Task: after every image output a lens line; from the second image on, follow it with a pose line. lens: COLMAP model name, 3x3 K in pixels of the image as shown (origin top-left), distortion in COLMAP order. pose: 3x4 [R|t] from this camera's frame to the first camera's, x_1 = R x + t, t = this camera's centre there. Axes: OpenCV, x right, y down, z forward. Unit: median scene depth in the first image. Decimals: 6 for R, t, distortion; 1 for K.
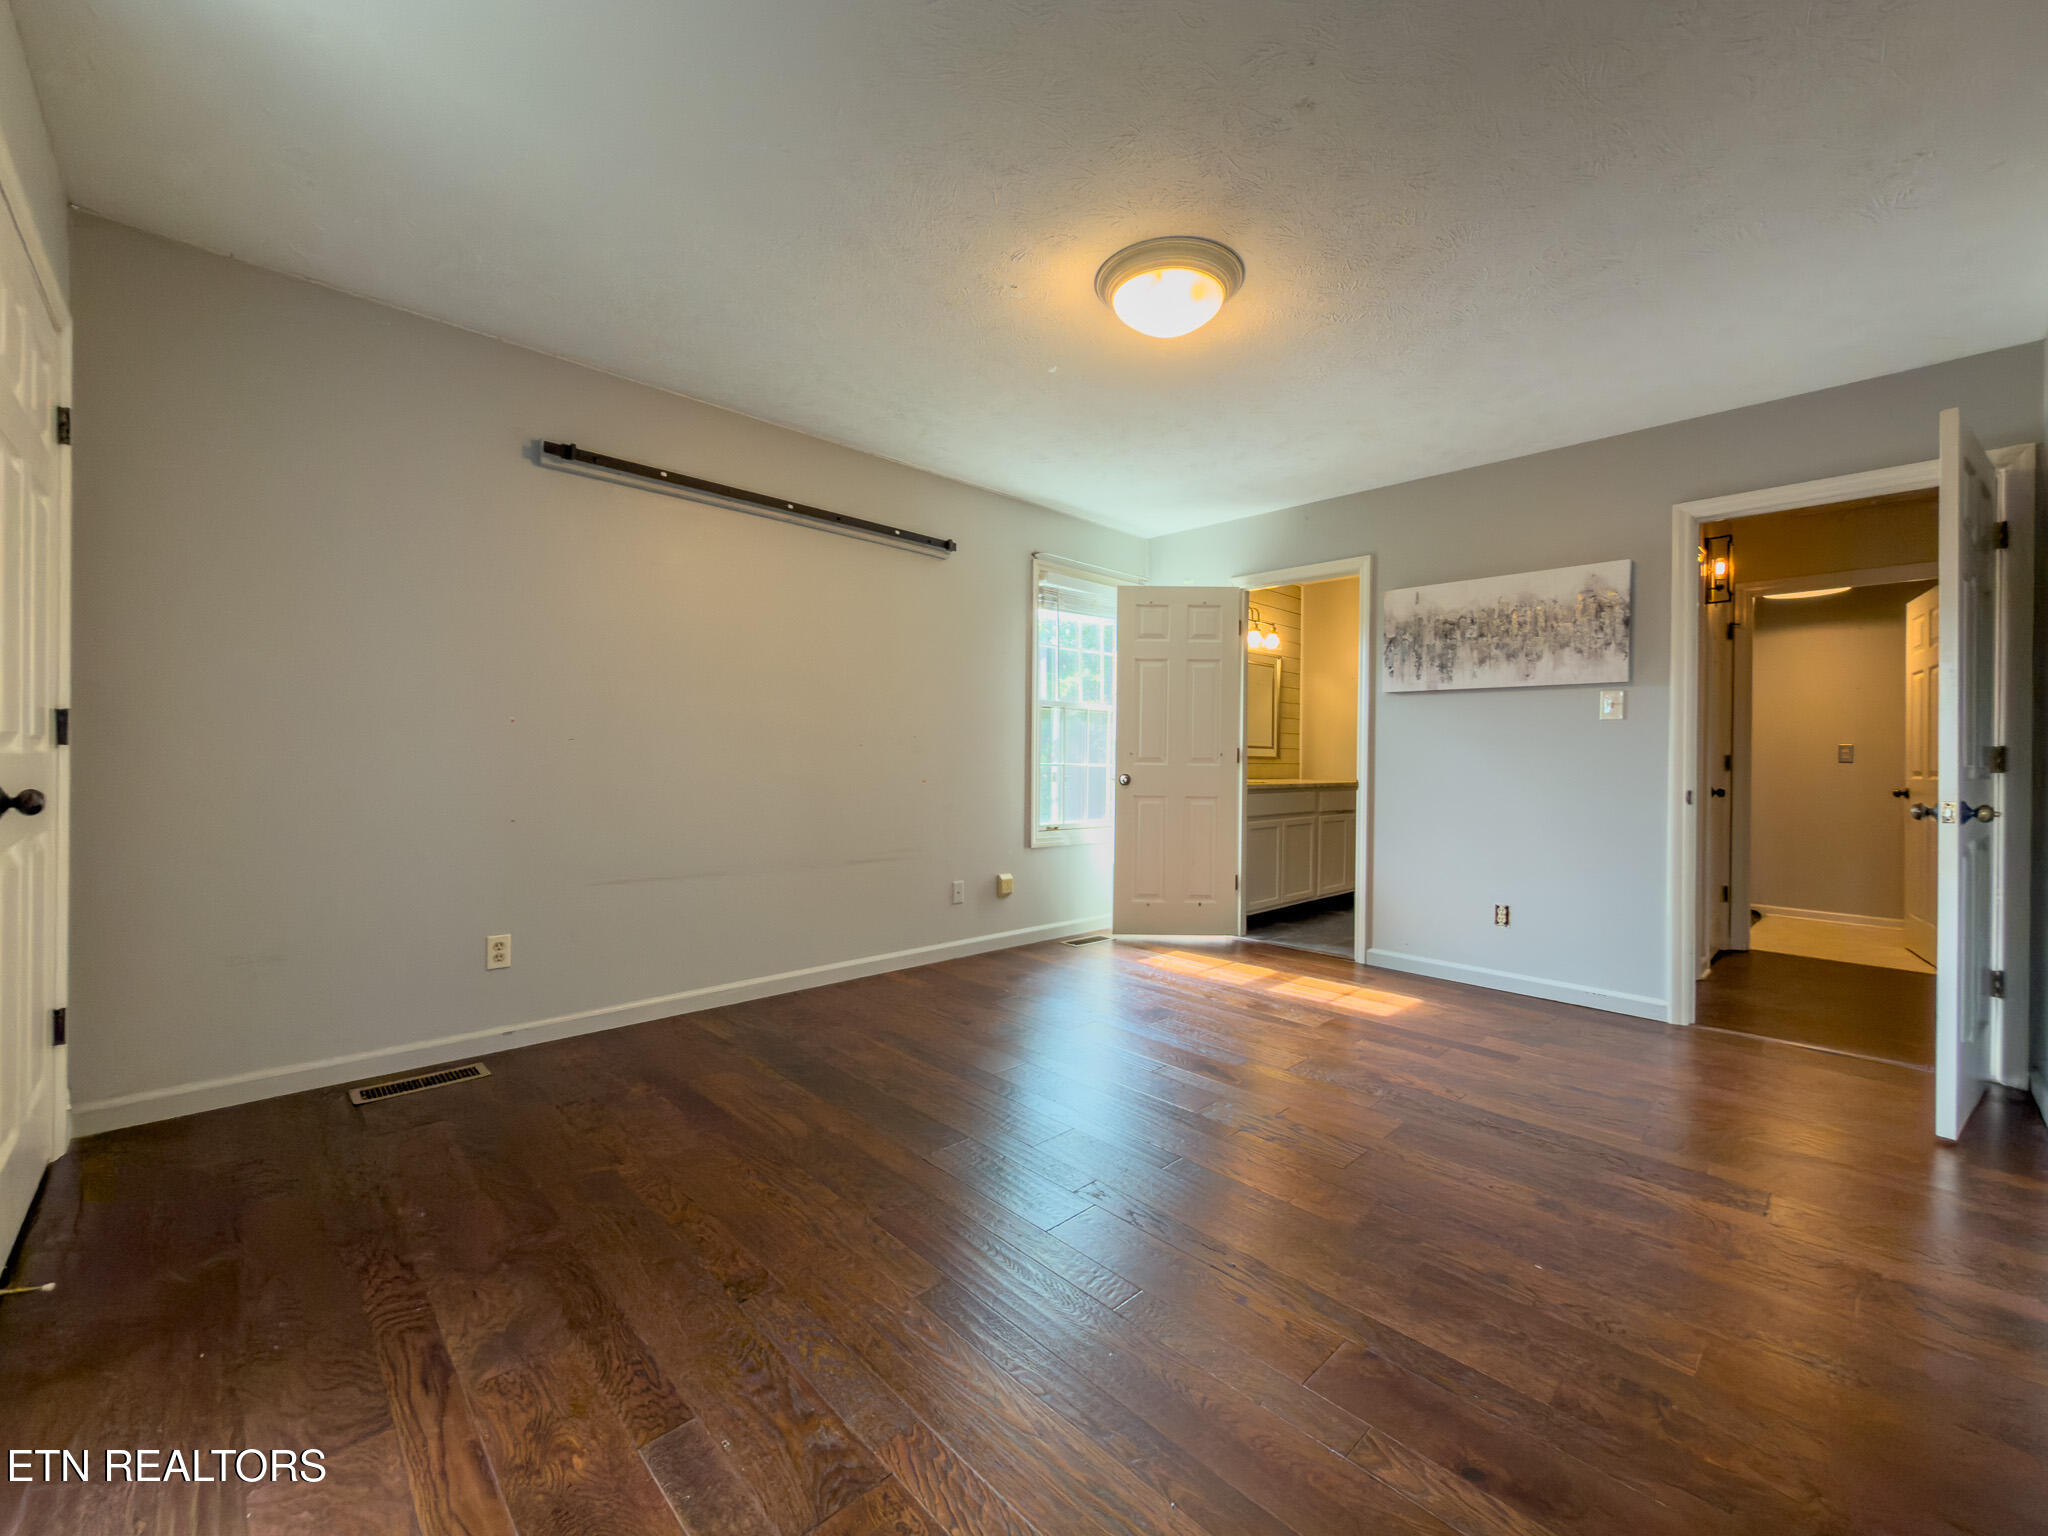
lens RADIAL K [[825.8, 0, 1024.0], [0, 825.8, 768.0], [0, 0, 1]] dist [0.000927, -0.000015]
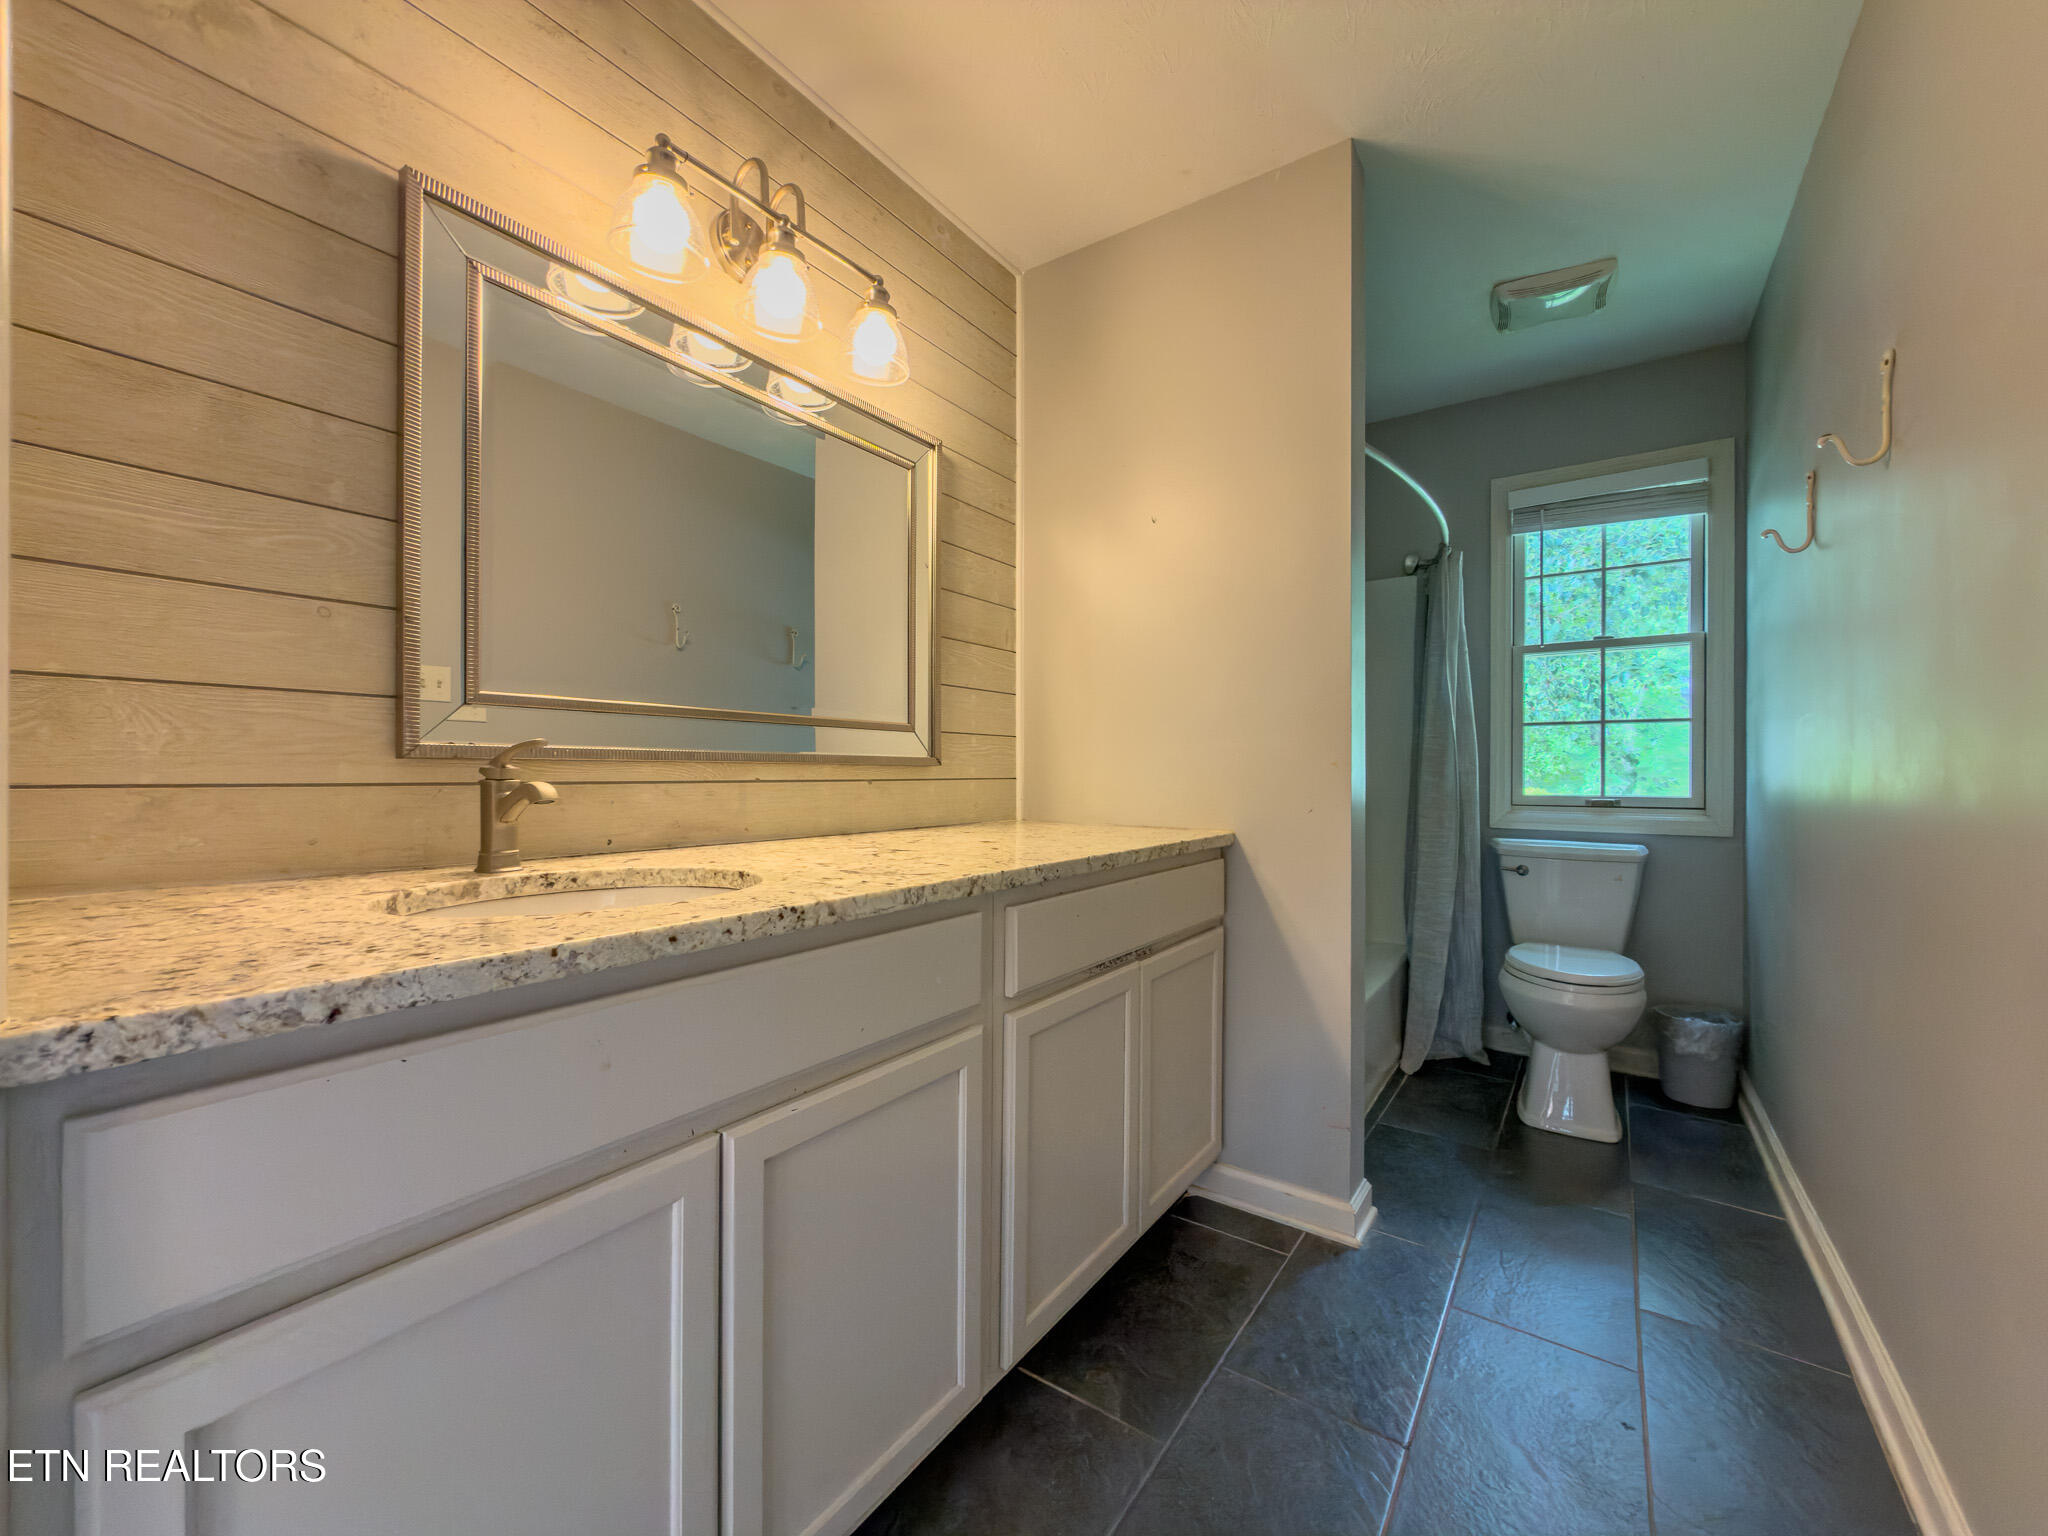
lens RADIAL K [[825.8, 0, 1024.0], [0, 825.8, 768.0], [0, 0, 1]] dist [0.000927, -0.000015]
pose [[0.980082, -0.000173, 0.198595, 0.280895], [0.001996, 0.999958, -0.008979, -0.006803], [-0.198585, 0.009196, 0.980041, 0.684763]]
